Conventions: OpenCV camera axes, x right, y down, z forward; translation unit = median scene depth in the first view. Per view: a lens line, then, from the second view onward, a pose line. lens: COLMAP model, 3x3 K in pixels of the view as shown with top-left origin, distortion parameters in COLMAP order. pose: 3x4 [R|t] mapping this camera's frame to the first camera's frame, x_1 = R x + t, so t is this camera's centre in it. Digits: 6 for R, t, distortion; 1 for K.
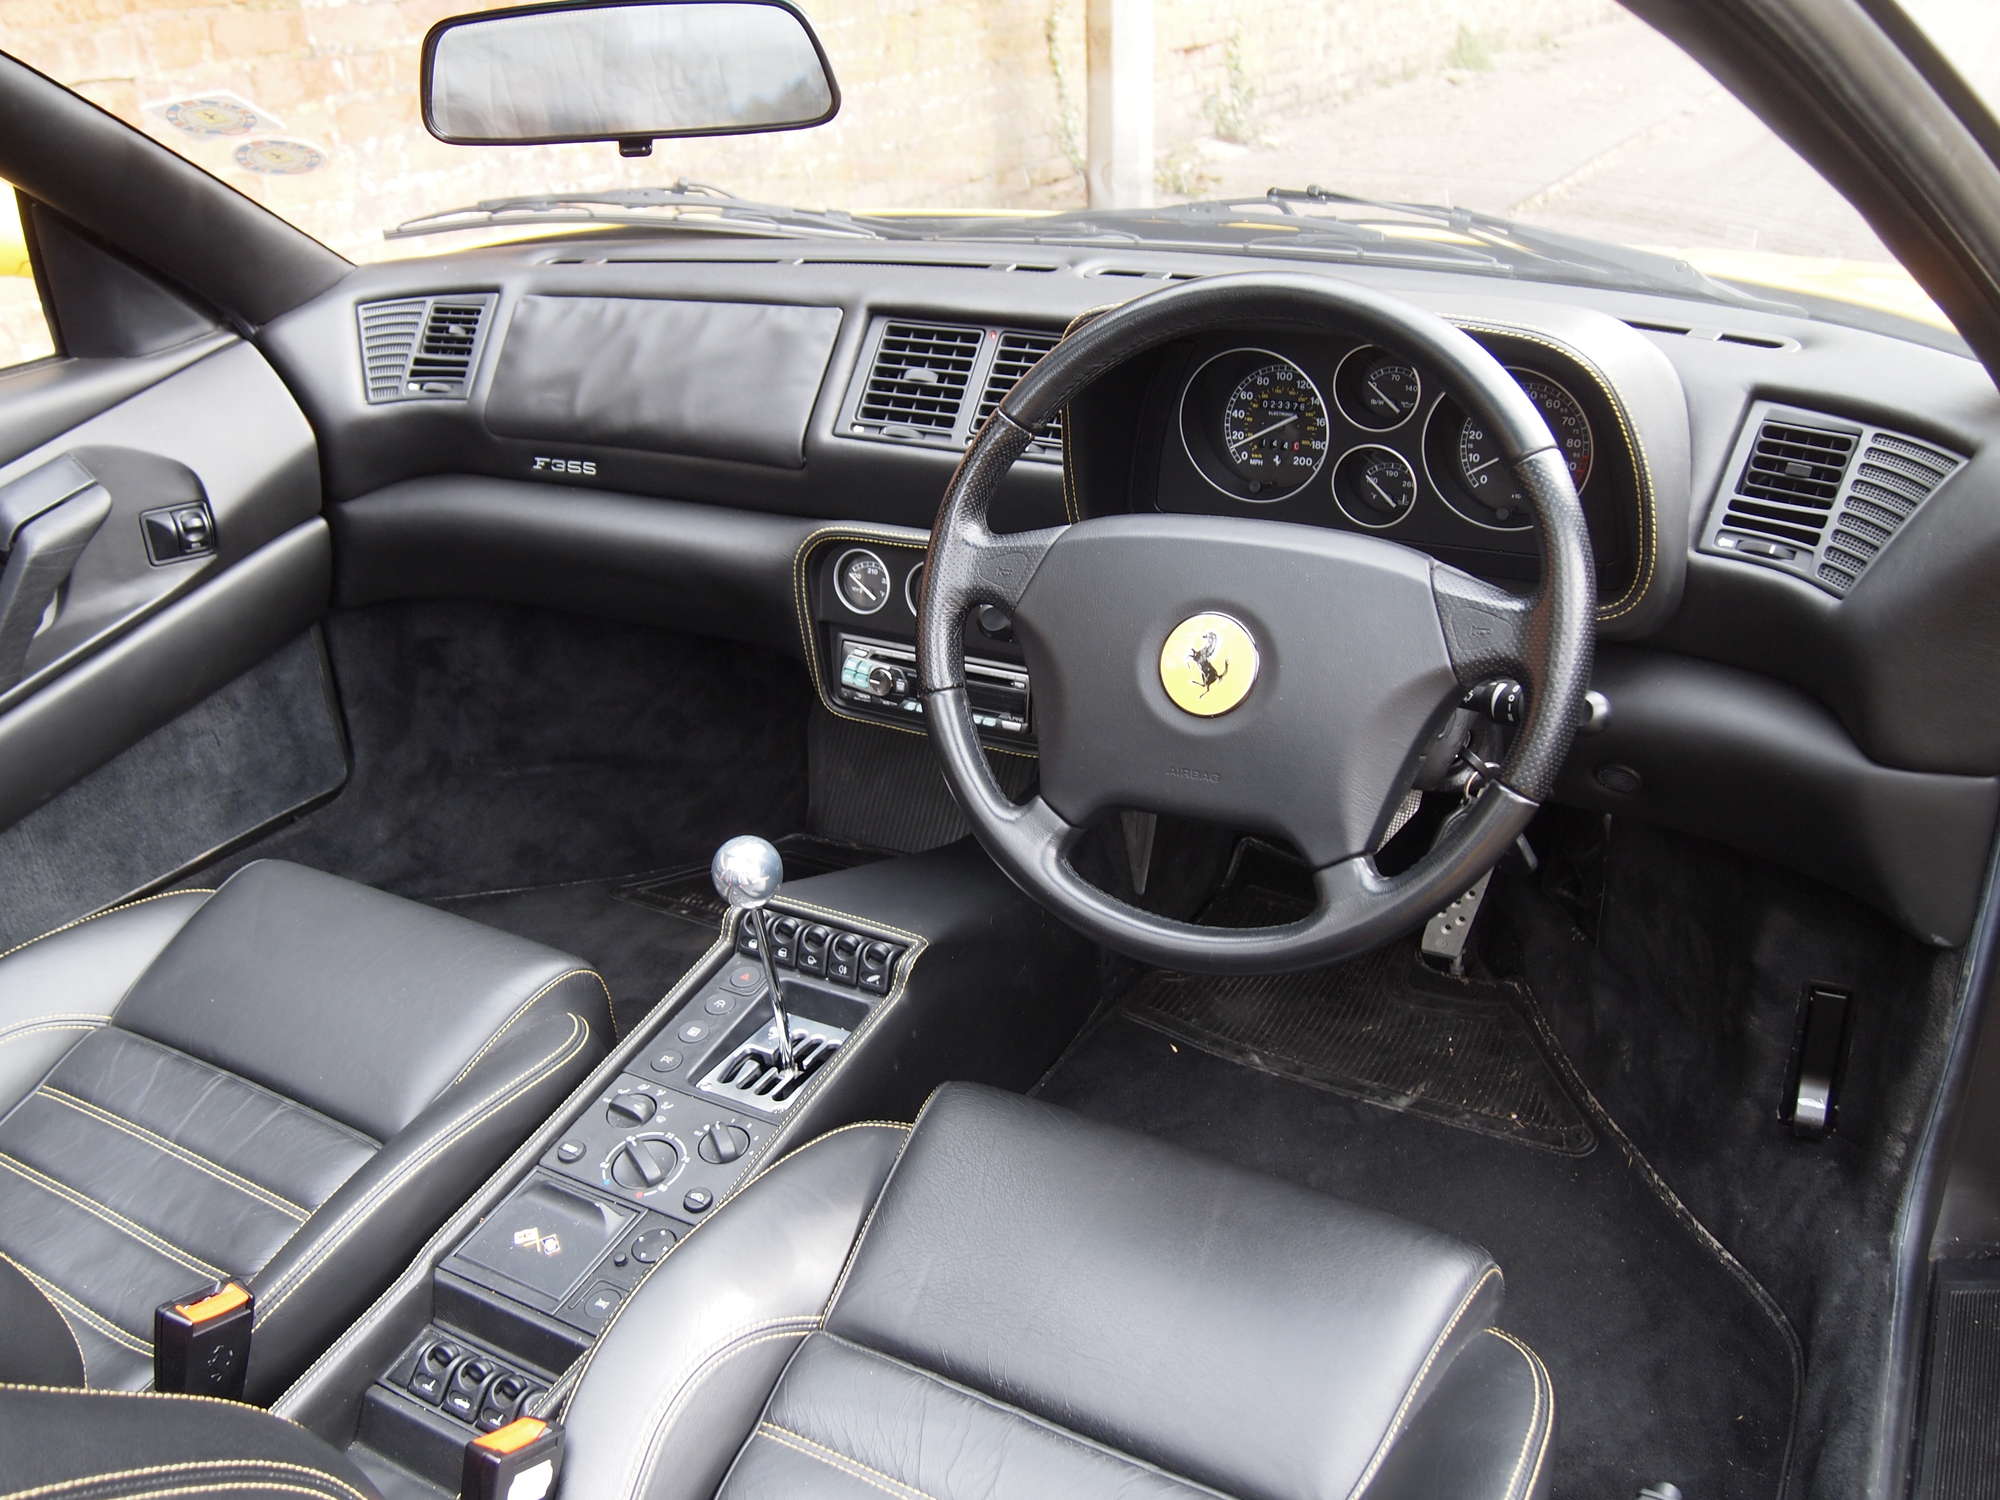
lens RADIAL K [[1726.4, 0, 1006.1], [0, 1726.4, 747.5], [0, 0, 1]] dist [-0.049930, 0.036272]
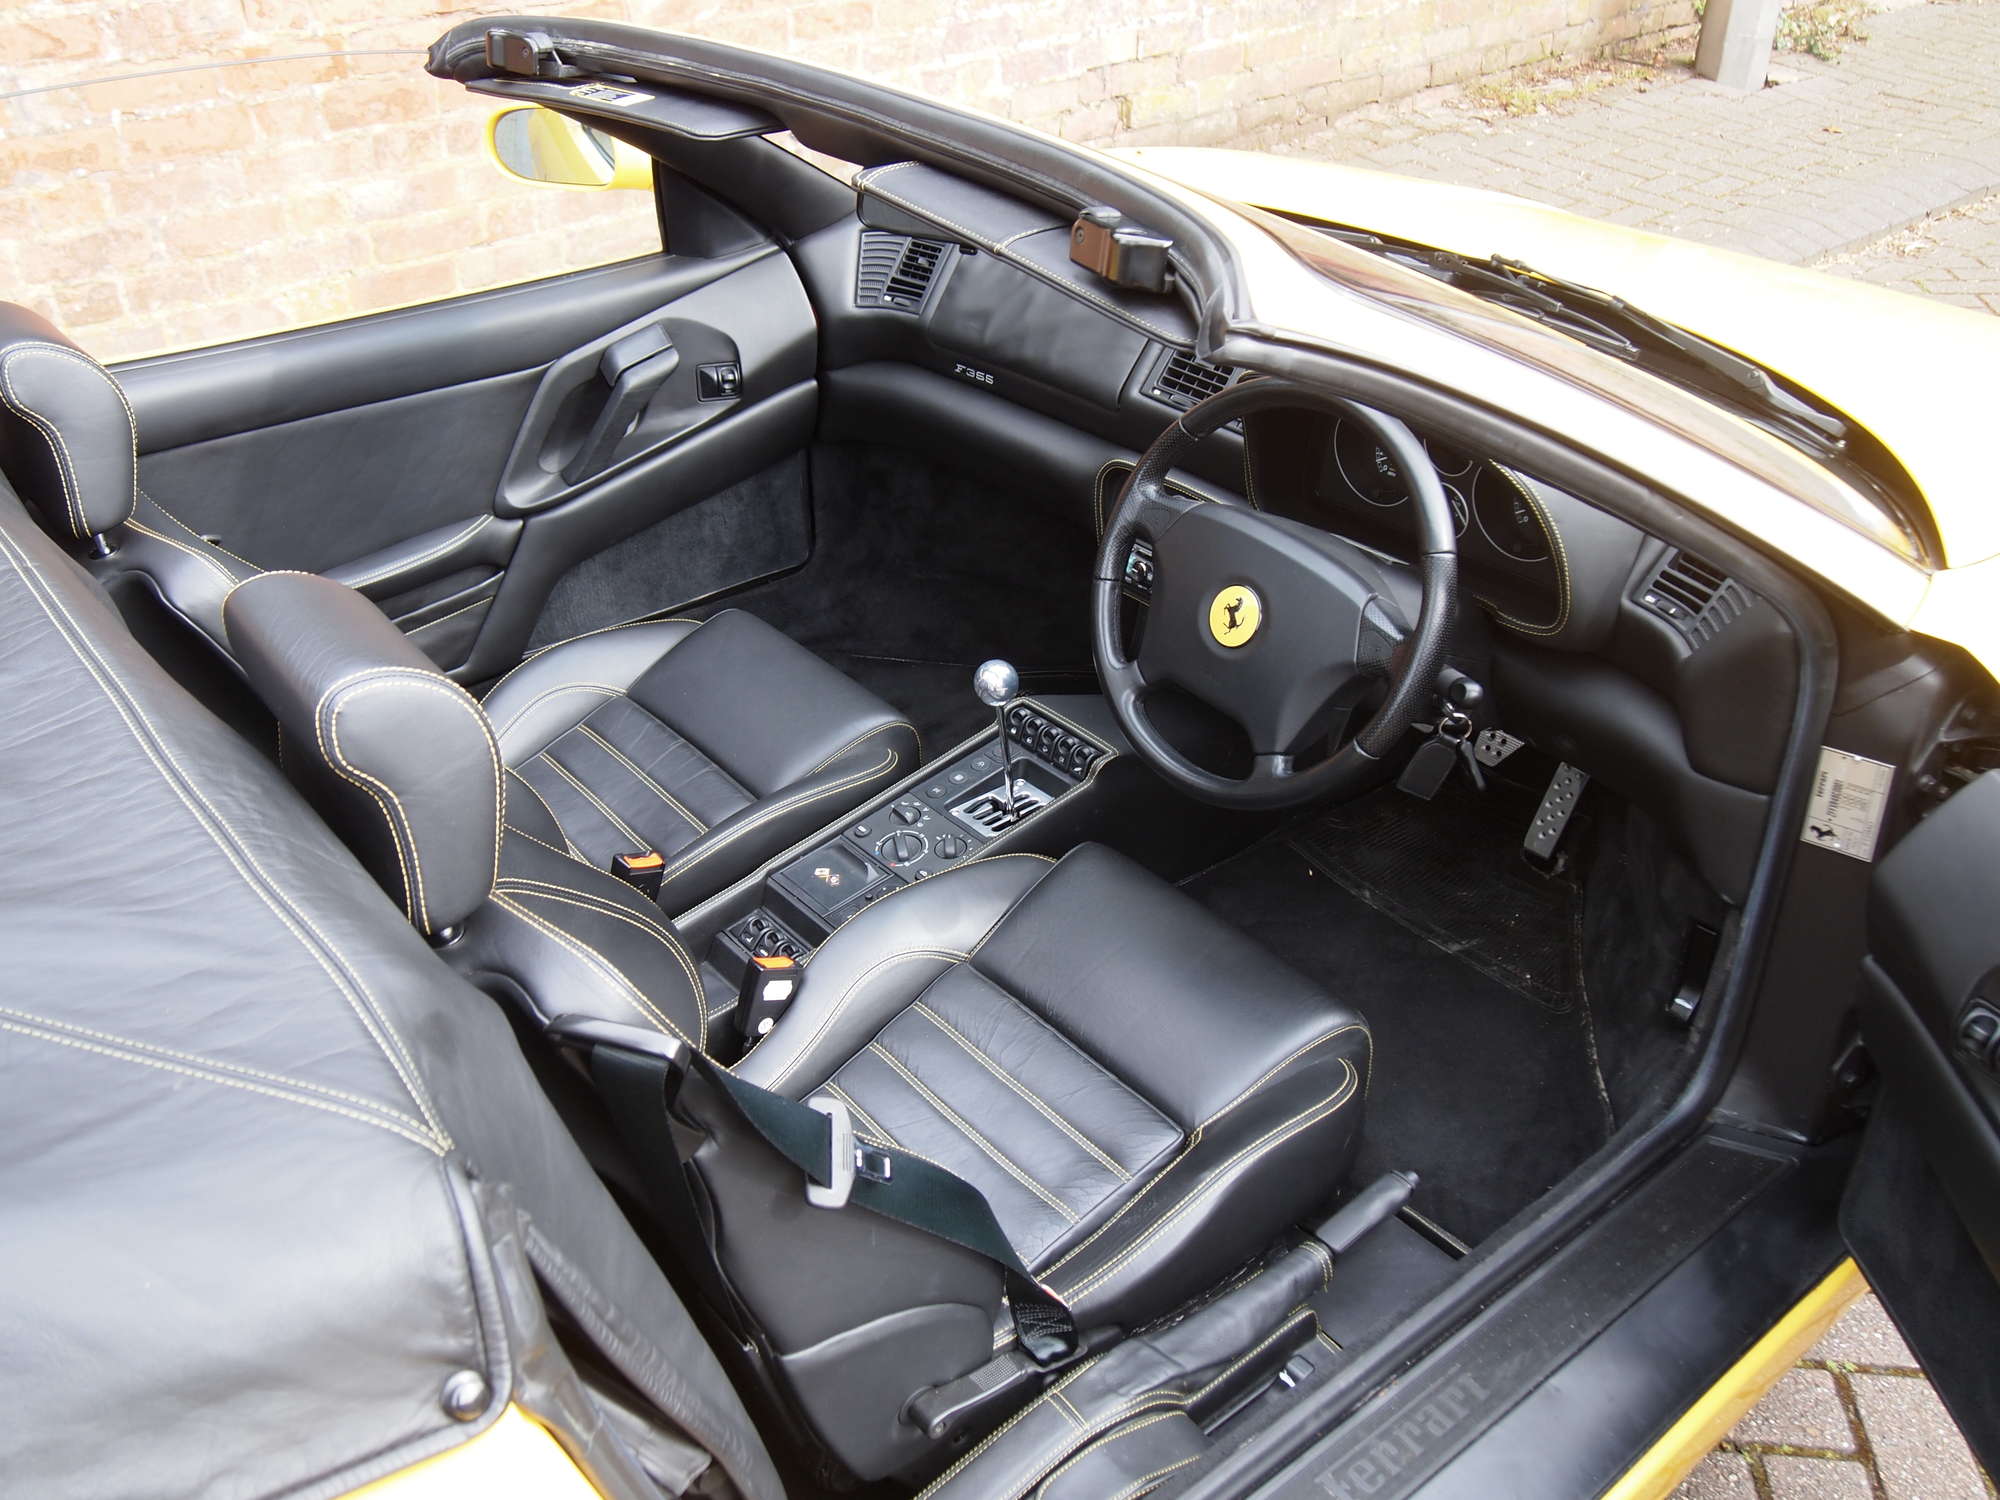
lens RADIAL K [[1806.5, 0, 989.6], [0, 1806.5, 752.4], [0, 0, 1]] dist [-0.014444, 0.065791]
pose [[0.931811, 0.215518, -0.292028, 0.295979], [-0.180896, 0.973327, 0.141111, -0.085067], [0.314651, -0.078662, 0.945943, -0.490844]]
